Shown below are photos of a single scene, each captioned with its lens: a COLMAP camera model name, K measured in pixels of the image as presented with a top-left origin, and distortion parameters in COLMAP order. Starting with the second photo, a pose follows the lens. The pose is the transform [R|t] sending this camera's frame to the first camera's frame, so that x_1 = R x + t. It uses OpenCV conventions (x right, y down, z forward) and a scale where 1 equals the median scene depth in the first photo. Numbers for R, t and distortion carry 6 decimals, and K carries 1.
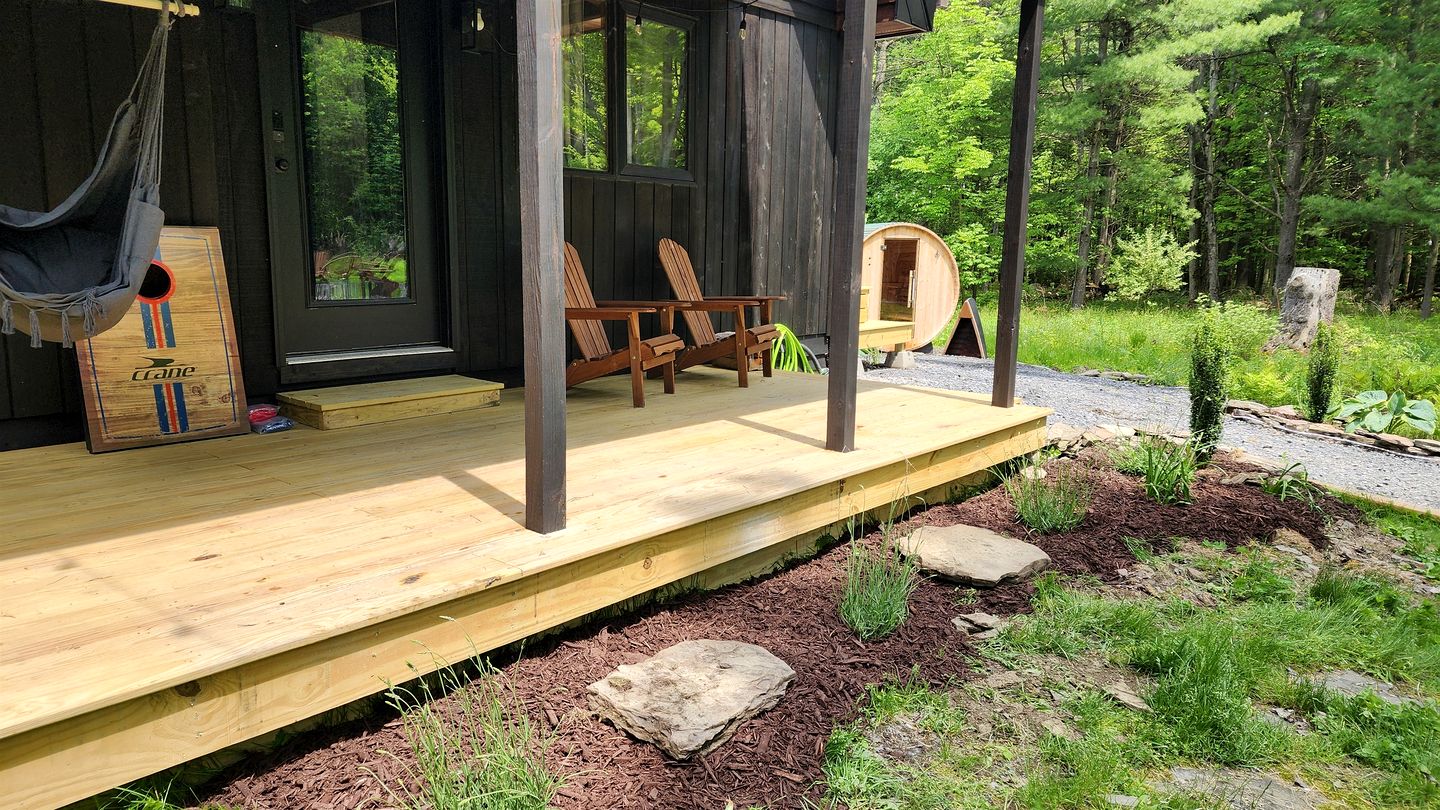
lens RADIAL K [[943.0, 0, 720.0], [0, 943.0, 405.0], [0, 0, 1]] dist [0.051721, -0.002964]
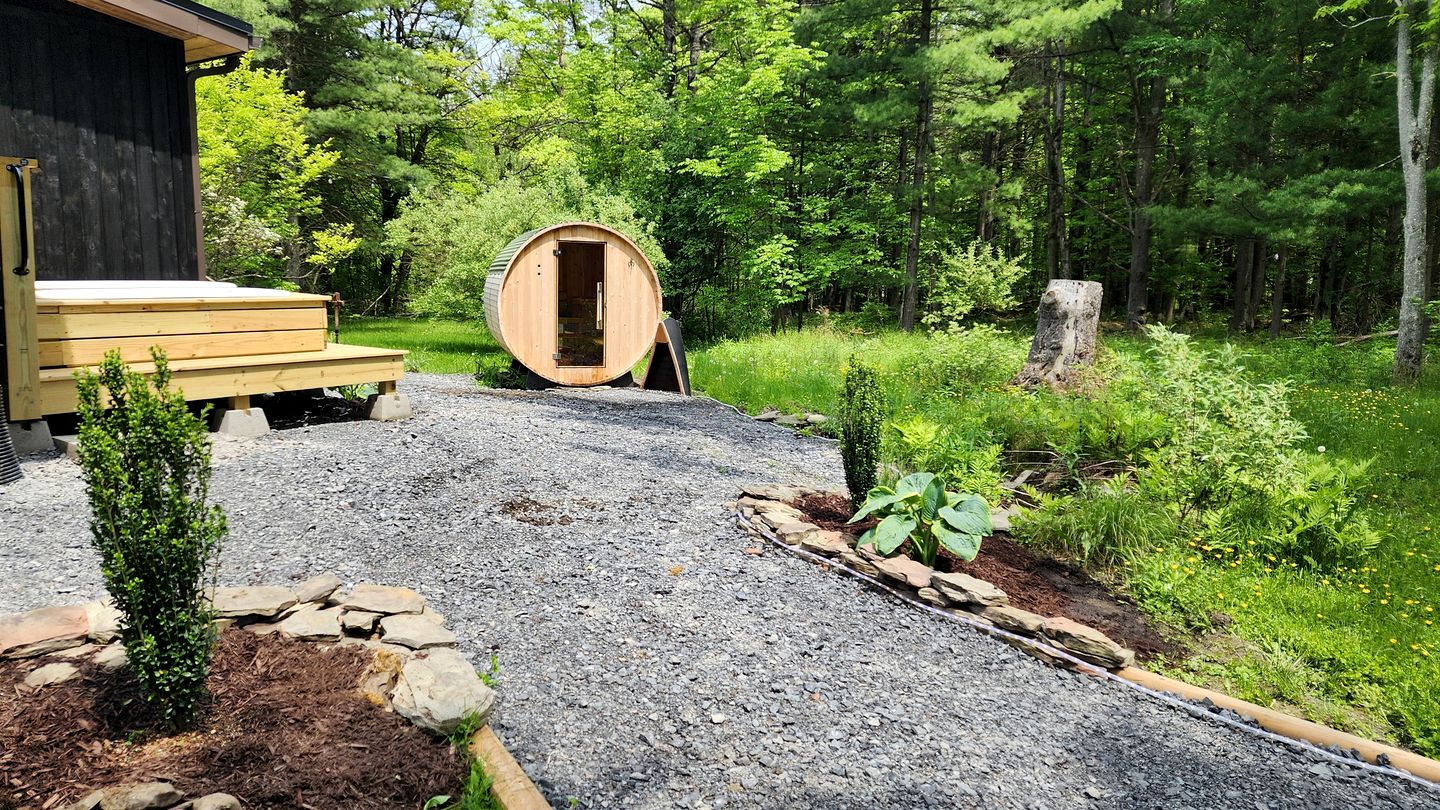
lens RADIAL K [[898.4, 0, 720.0], [0, 898.4, 405.0], [0, 0, 1]] dist [0.043438, -0.000656]
pose [[0.999843, -0.004317, 0.017179, 0.216214], [0.004649, 0.999801, -0.019376, -0.018285], [-0.017092, 0.019453, 0.999665, 0.181047]]
